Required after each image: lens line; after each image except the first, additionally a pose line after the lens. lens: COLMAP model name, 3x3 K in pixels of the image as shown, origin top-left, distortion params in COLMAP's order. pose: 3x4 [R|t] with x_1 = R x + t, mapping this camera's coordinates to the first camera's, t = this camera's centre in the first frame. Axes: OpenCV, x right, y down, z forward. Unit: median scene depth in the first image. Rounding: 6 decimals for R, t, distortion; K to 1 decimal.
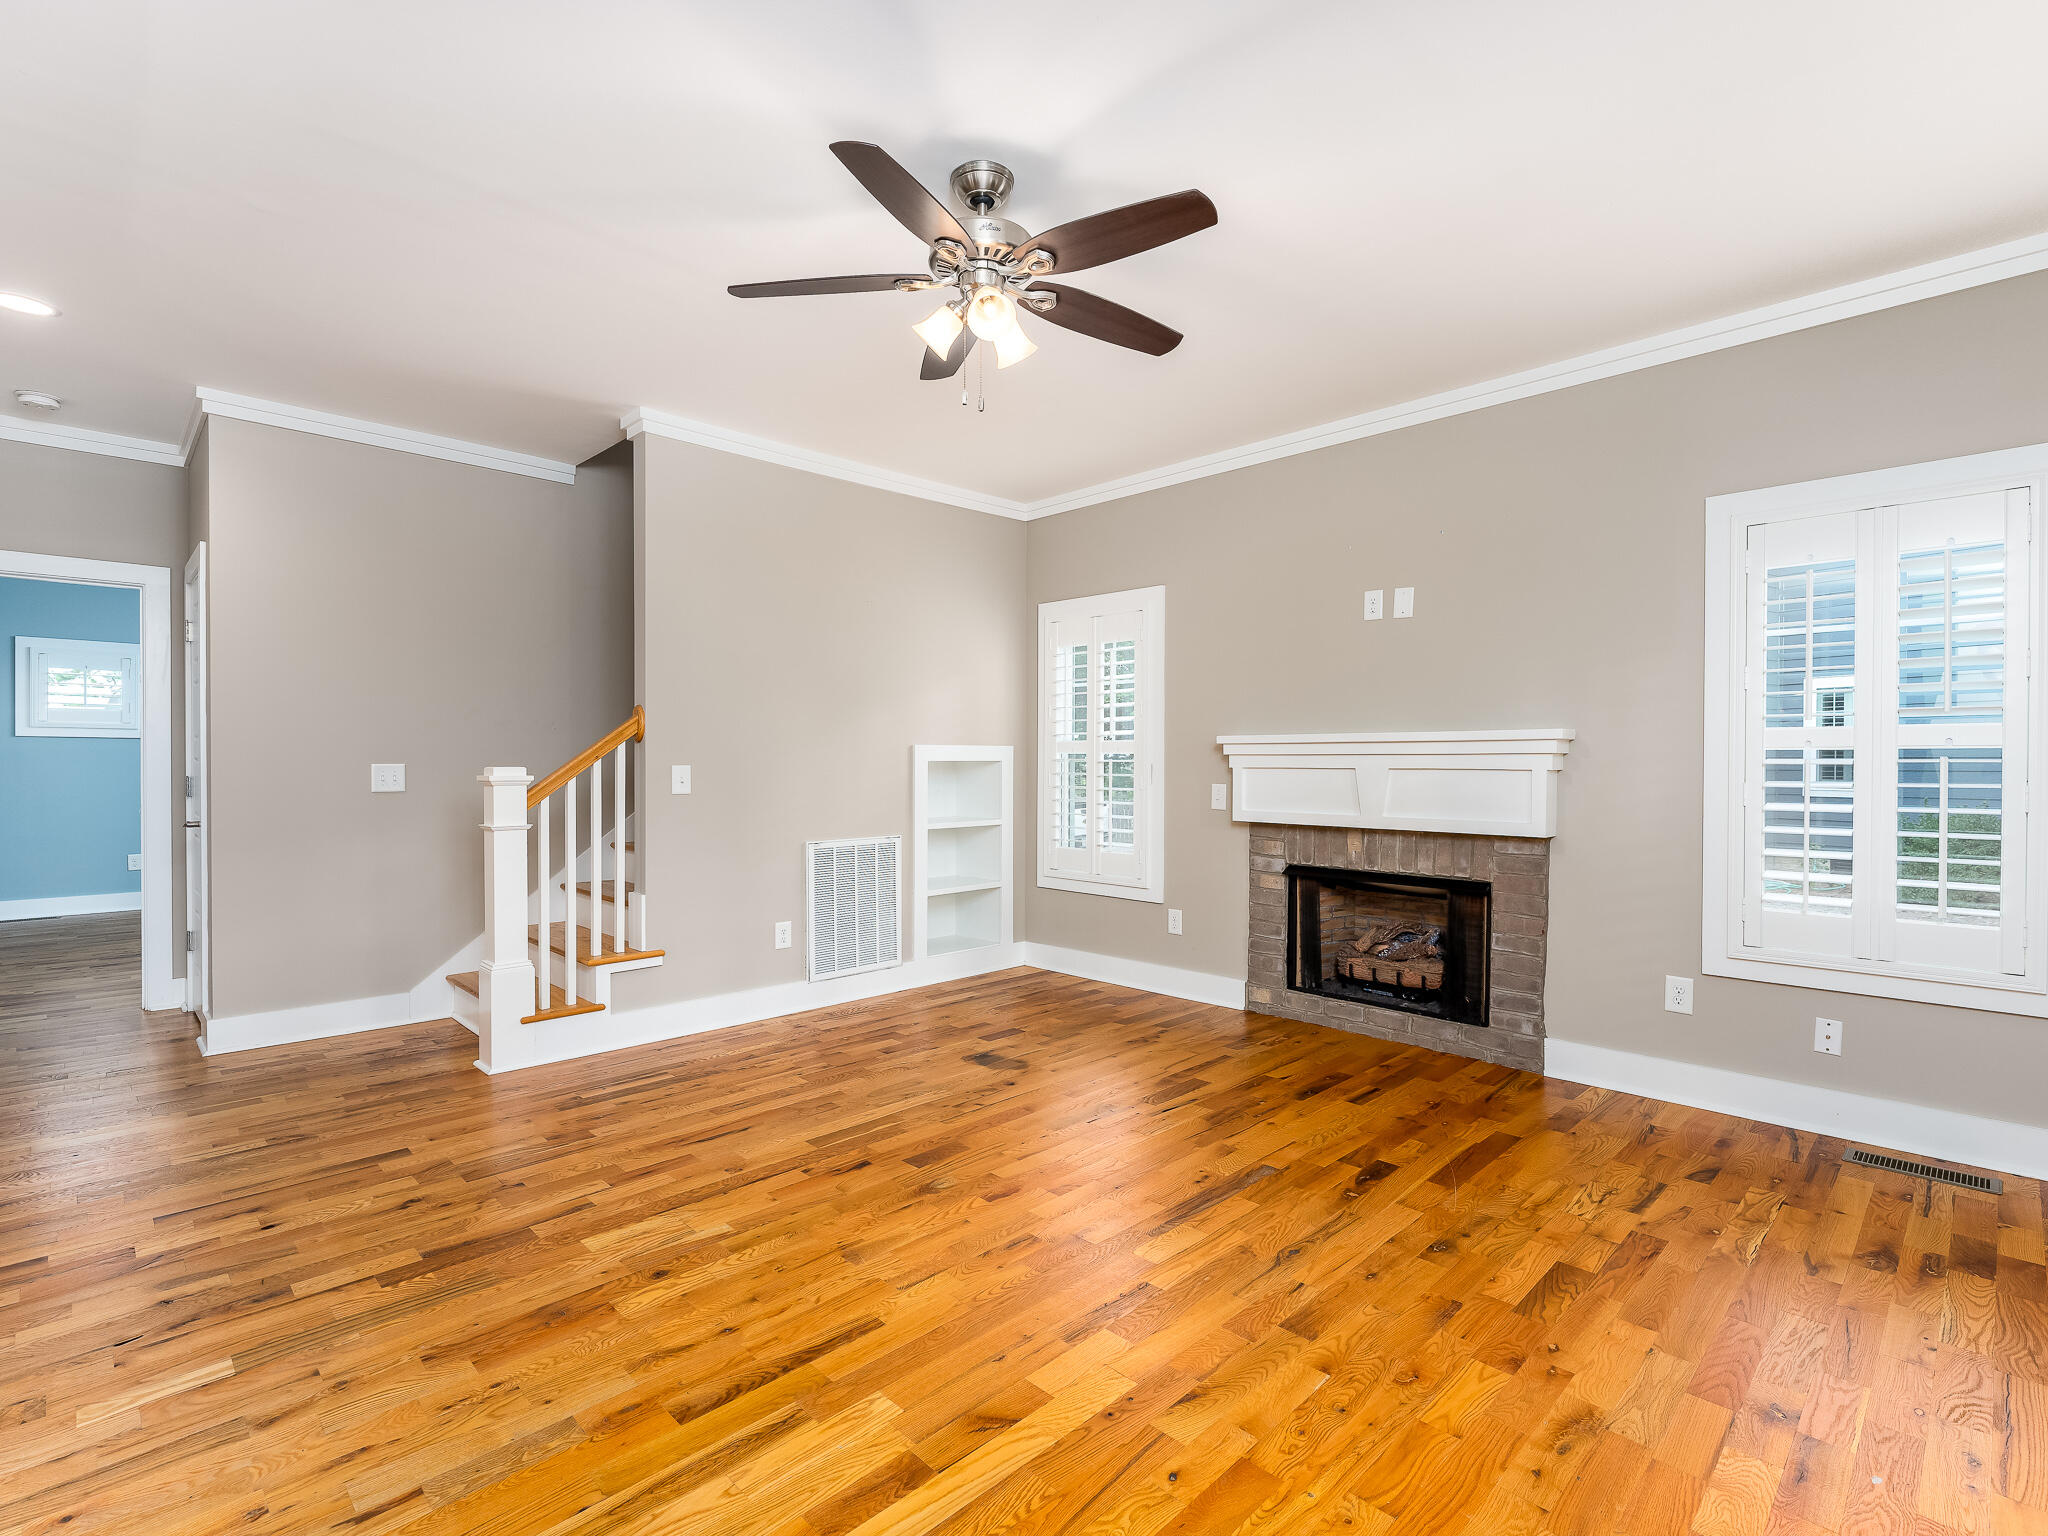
lens RADIAL K [[941.0, 0, 1055.2], [0, 941.0, 765.4], [0, 0, 1]] dist [-0.004088, -0.000297]
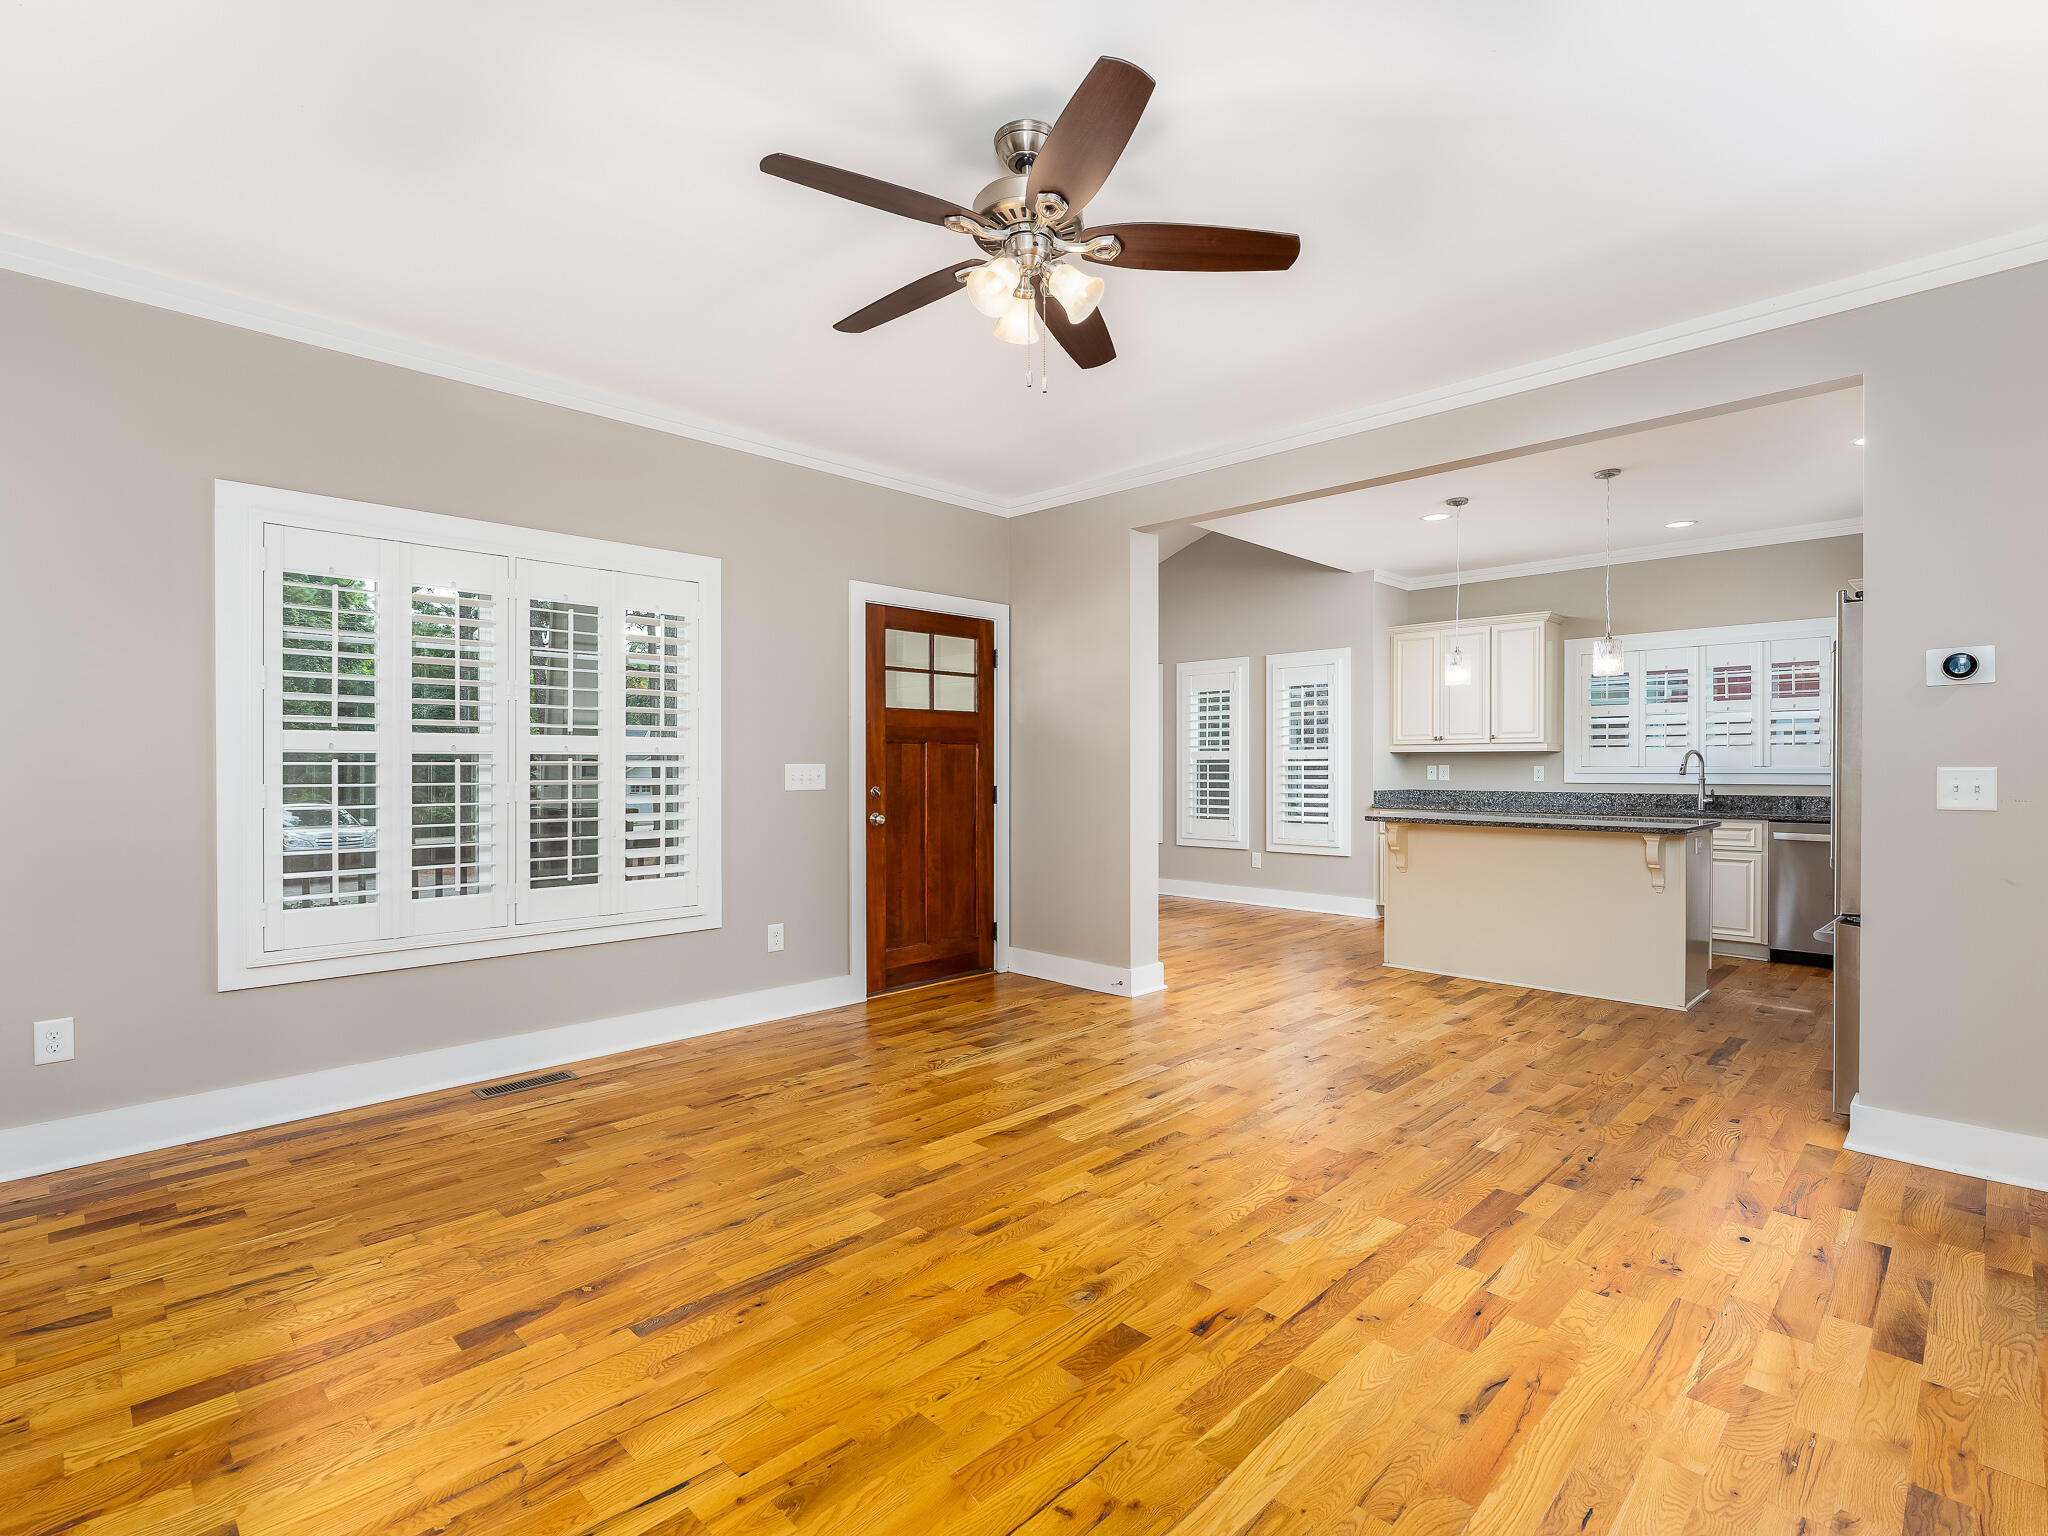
lens RADIAL K [[1001.2, 0, 1046.2], [0, 1001.2, 779.7], [0, 0, 1]] dist [0.002010, -0.003301]
pose [[-1.000000, -0.000413, 0.000086, -0.072408], [-0.000411, 0.999870, 0.016118, -0.007426], [-0.000092, 0.016118, -0.999870, 1.497667]]
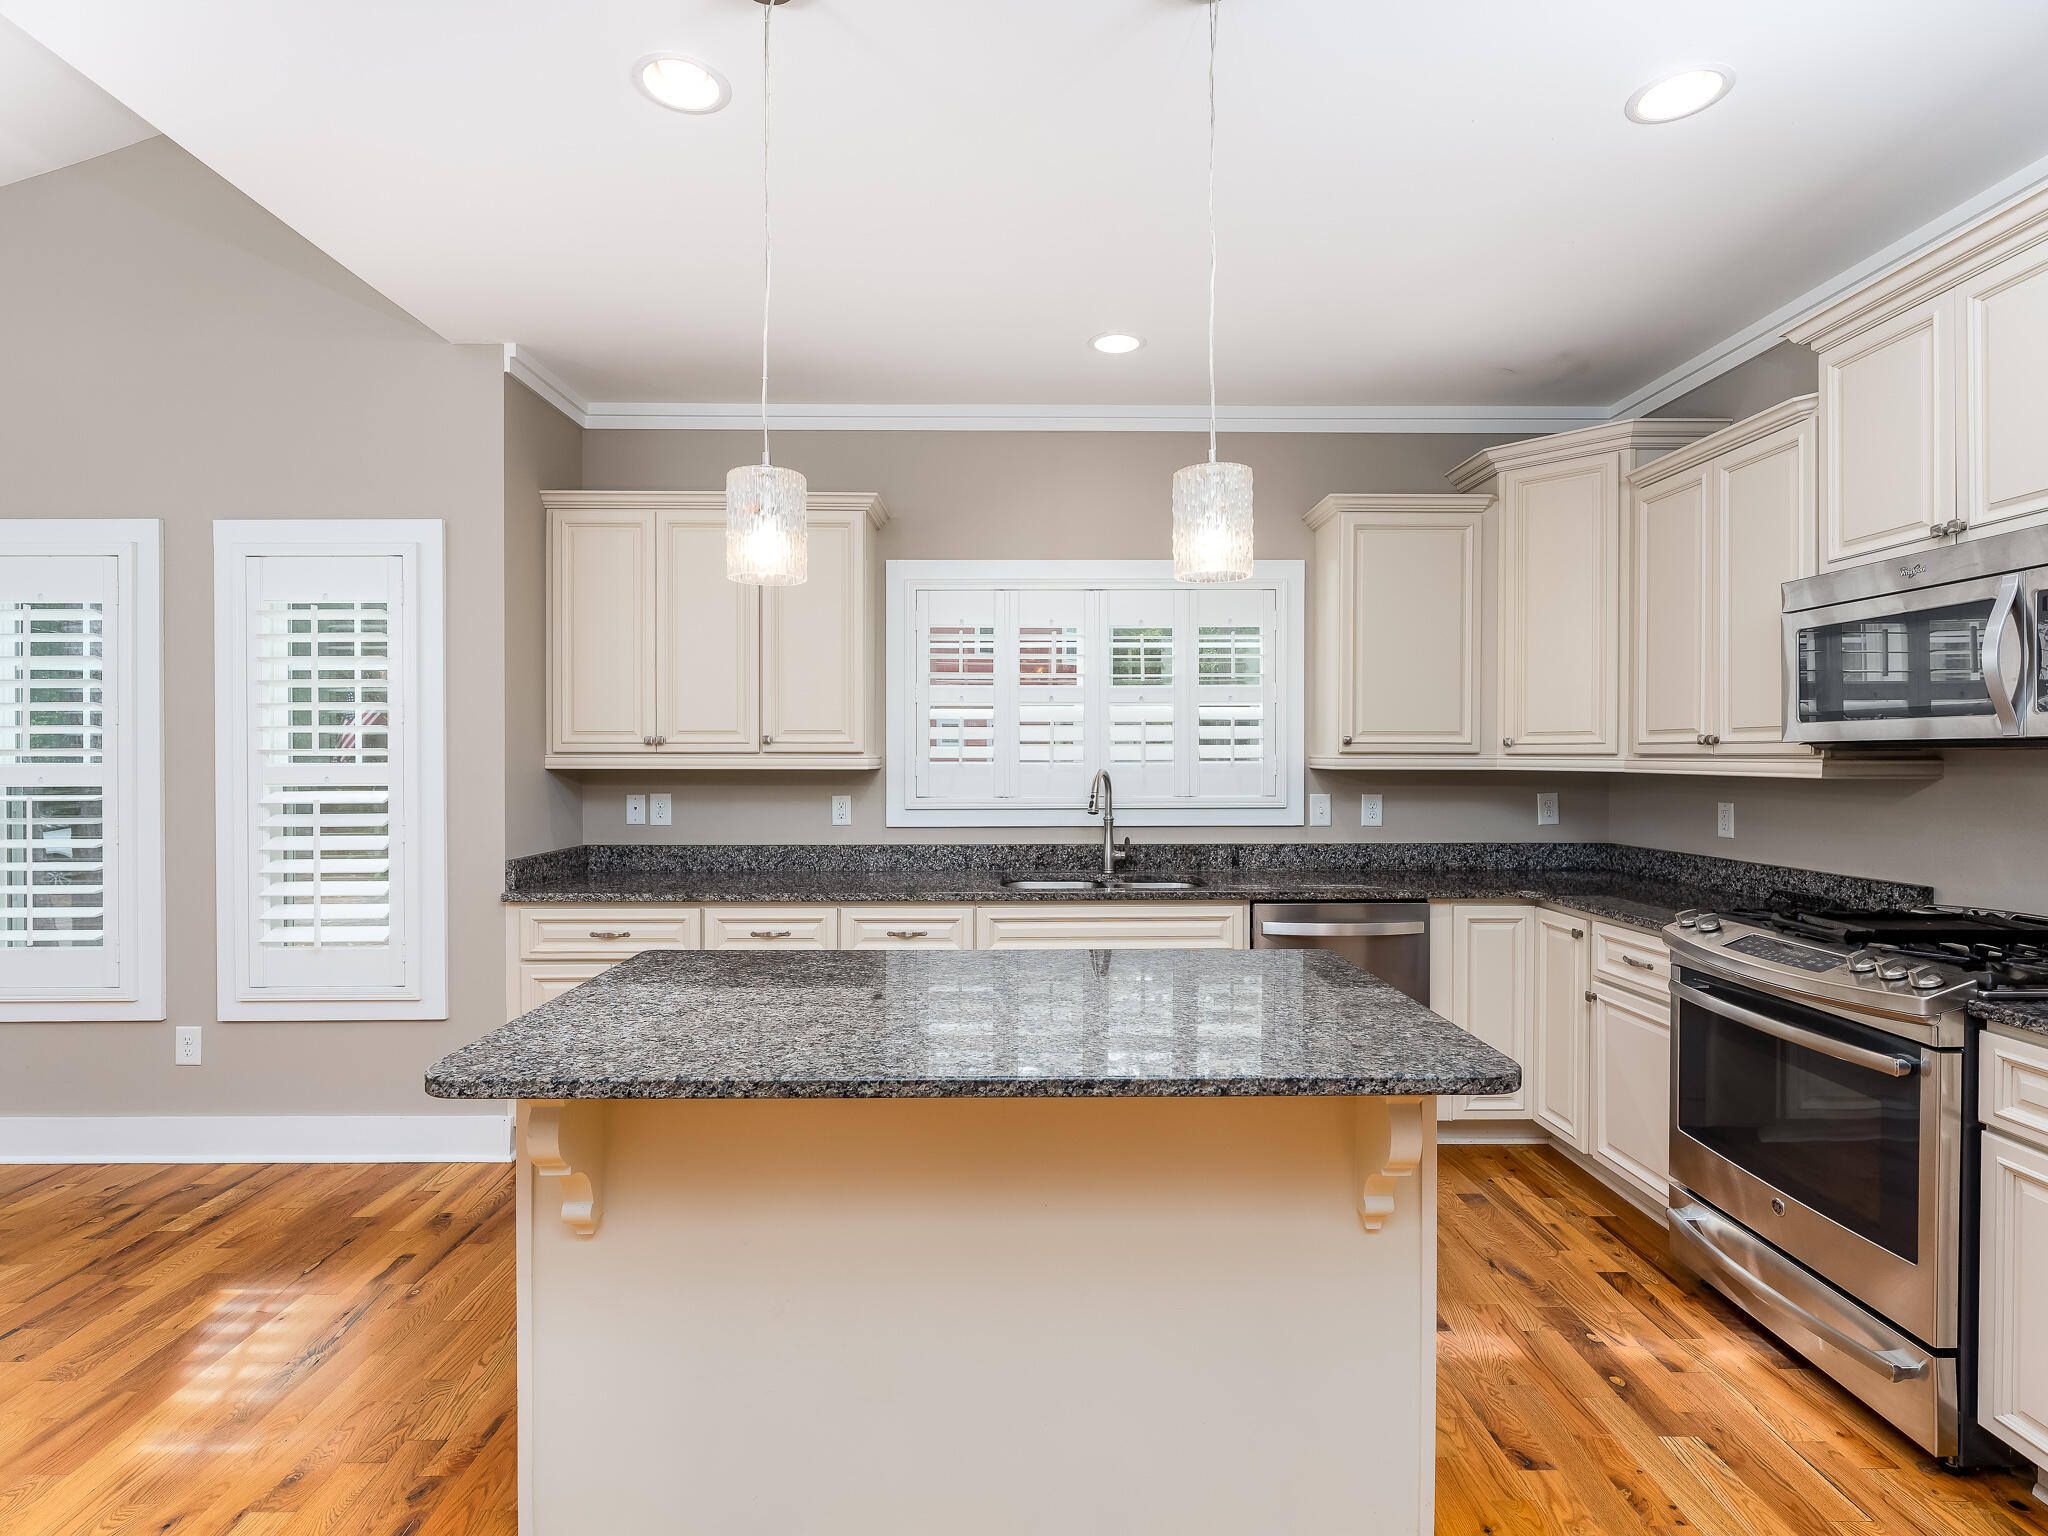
lens RADIAL K [[1001.2, 0, 1012.7], [0, 1001.2, 769.0], [0, 0, 1]] dist [0.002010, -0.003301]
pose [[-0.702543, 0.008223, -0.711593, -0.465914], [-0.002099, 0.999905, 0.013627, -0.049478], [0.711638, 0.011068, -0.702459, 0.265582]]
